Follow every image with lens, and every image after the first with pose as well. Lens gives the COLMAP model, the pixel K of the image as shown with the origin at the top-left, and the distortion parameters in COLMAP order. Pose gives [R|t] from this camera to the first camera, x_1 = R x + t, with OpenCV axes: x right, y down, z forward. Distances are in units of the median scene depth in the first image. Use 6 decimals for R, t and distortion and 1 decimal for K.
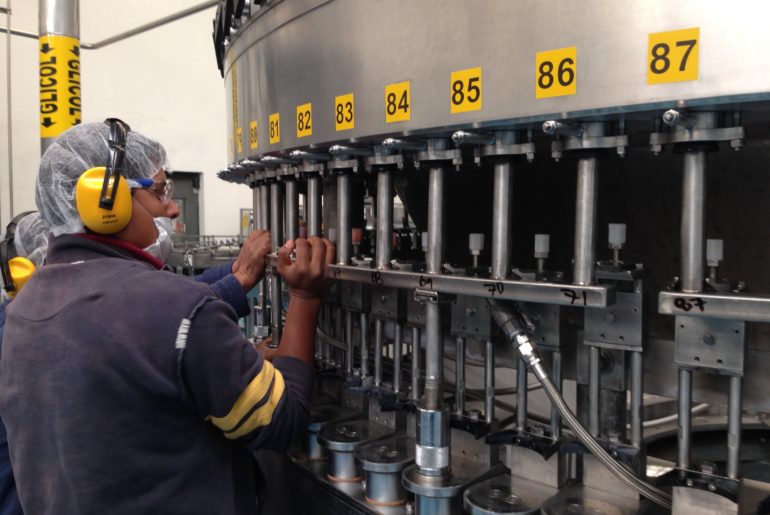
lens RADIAL K [[703.3, 0, 385.0], [0, 703.3, 257.5], [0, 0, 1]] dist [0.093276, -0.161509]
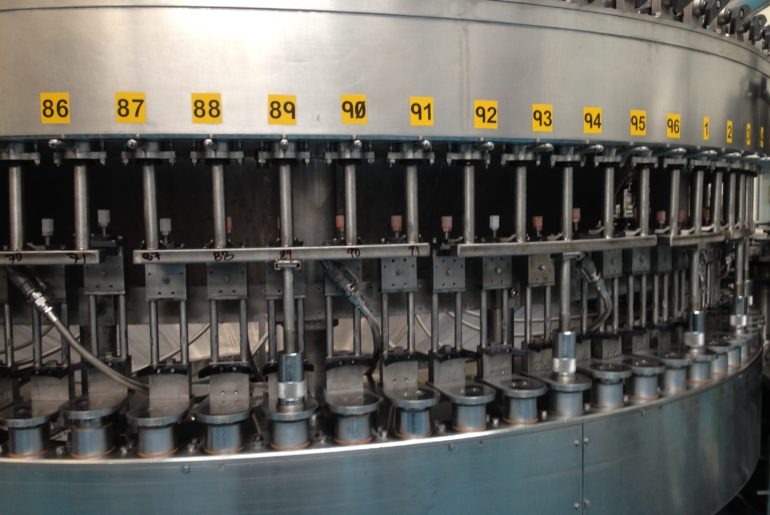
lens RADIAL K [[702.8, 0, 387.5], [0, 702.8, 258.9], [0, 0, 1]] dist [0.108054, -0.162739]
pose [[0.766674, -0.048639, 0.640192, -0.189933], [0.051830, 0.998561, 0.013795, 0.070020], [-0.639941, 0.022605, 0.768091, -0.564264]]
